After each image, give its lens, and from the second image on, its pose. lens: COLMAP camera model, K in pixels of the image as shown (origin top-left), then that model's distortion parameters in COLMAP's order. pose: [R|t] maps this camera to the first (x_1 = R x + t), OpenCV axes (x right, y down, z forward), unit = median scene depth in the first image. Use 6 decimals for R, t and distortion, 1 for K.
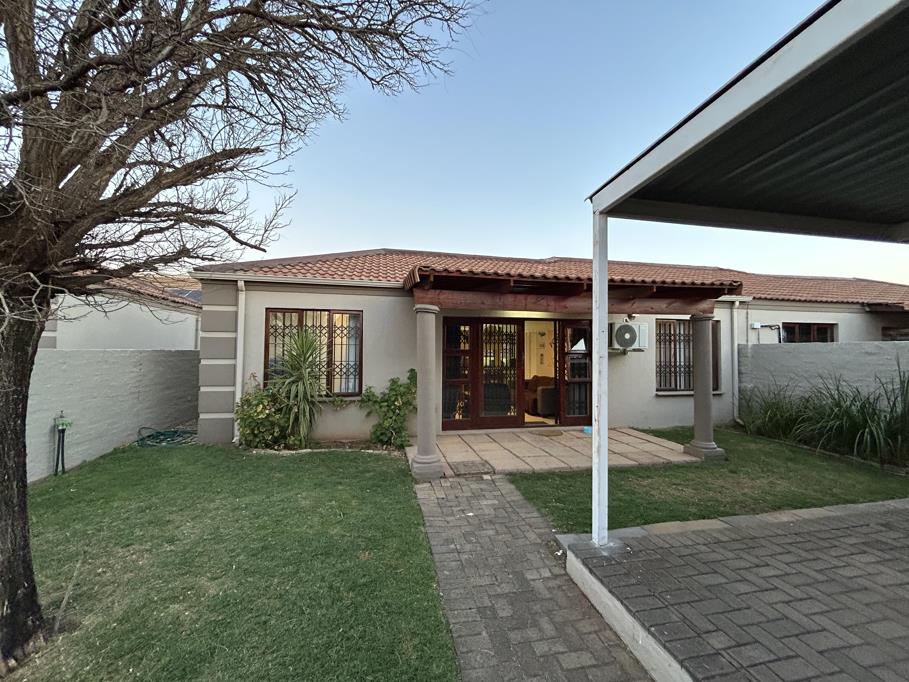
lens RADIAL K [[370.5, 0, 453.9], [0, 370.5, 340.5], [0, 0, 1]] dist [0.000977, -0.000700]
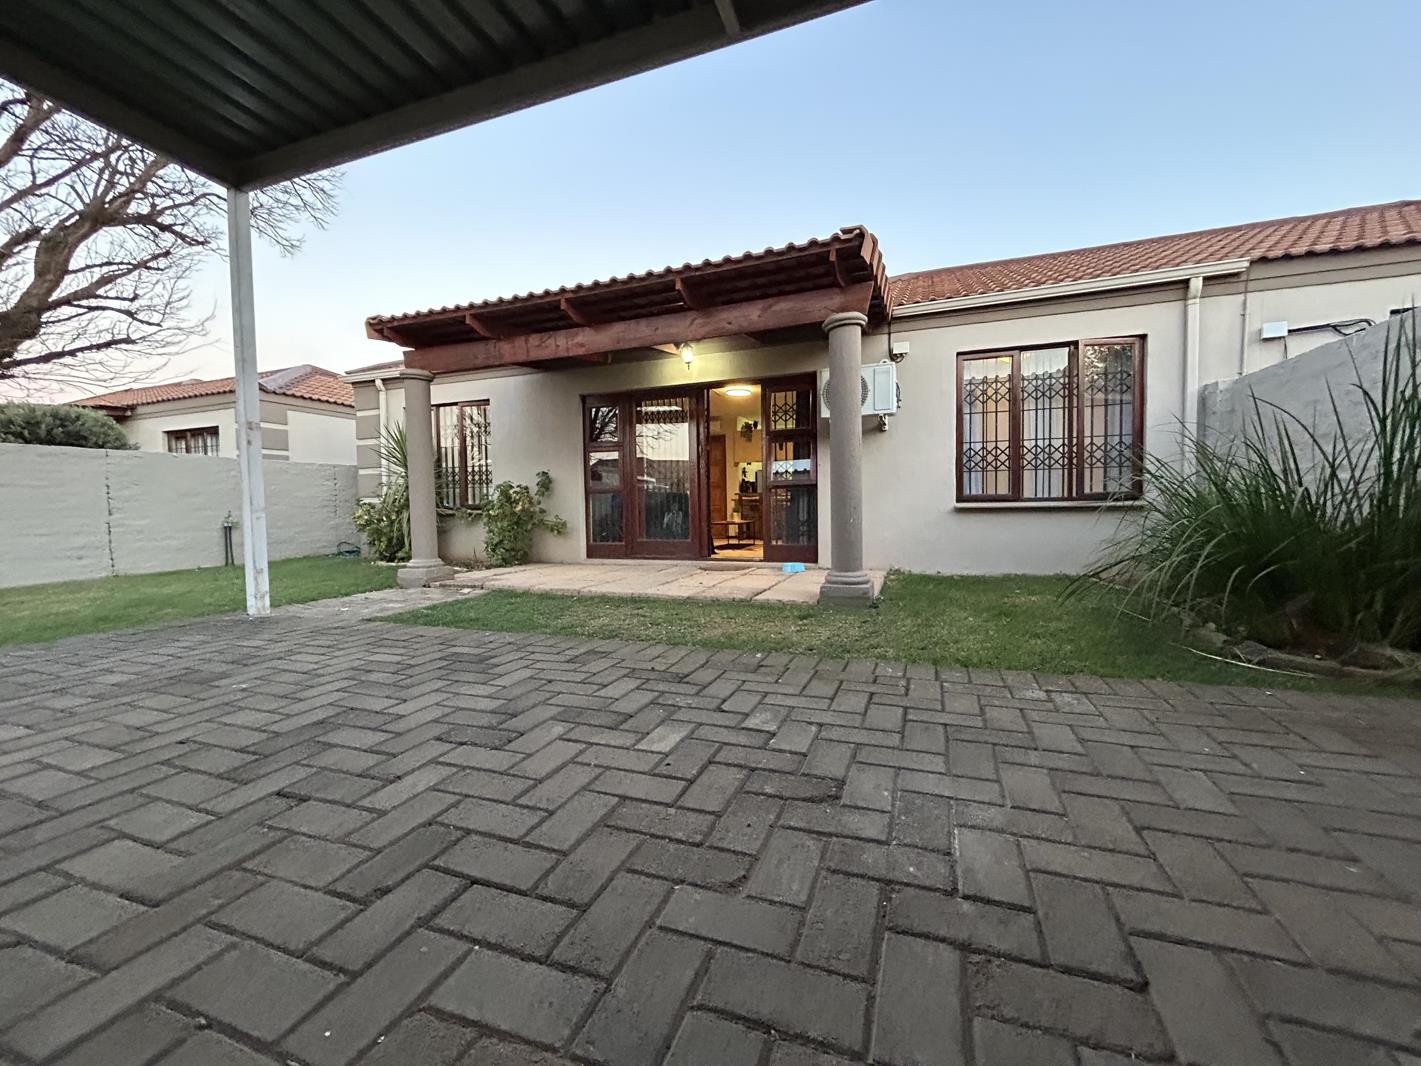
lens RADIAL K [[579.1, 0, 714.0], [0, 579.1, 529.7], [0, 0, 1]] dist [0.000977, -0.000700]
pose [[0.847025, 0.000586, -0.531553, 0.909073], [0.035108, 0.997754, 0.057045, 0.158931], [0.530393, -0.066980, 0.845102, 0.228128]]
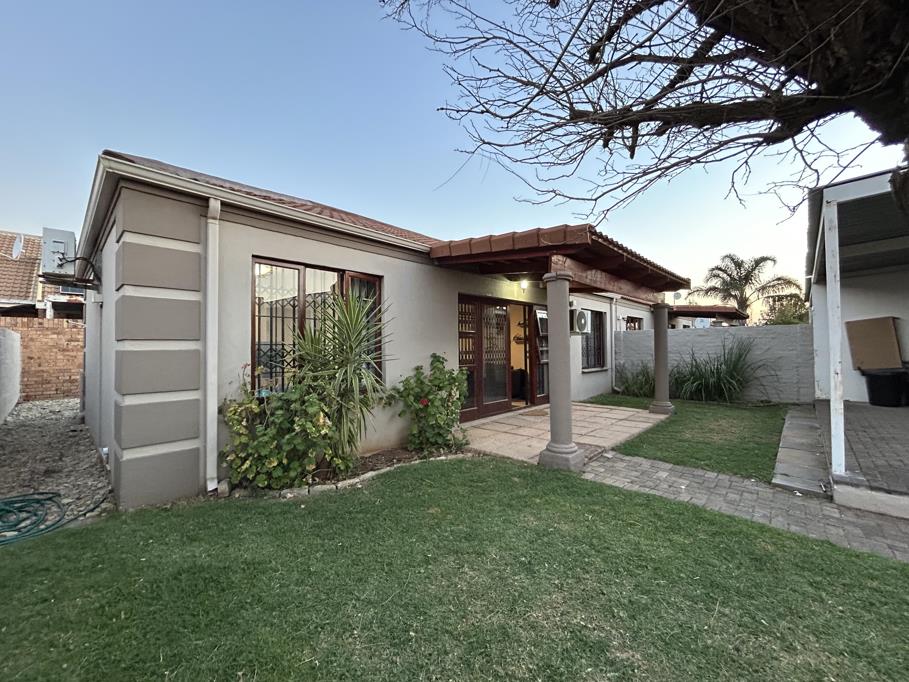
lens RADIAL K [[370.5, 0, 455.4], [0, 370.5, 343.2], [0, 0, 1]] dist [0.000977, -0.000700]
pose [[0.818590, -0.009171, 0.574306, -0.629911], [0.003182, 0.999930, 0.011432, 0.050884], [-0.574370, -0.007530, 0.818561, 0.351377]]
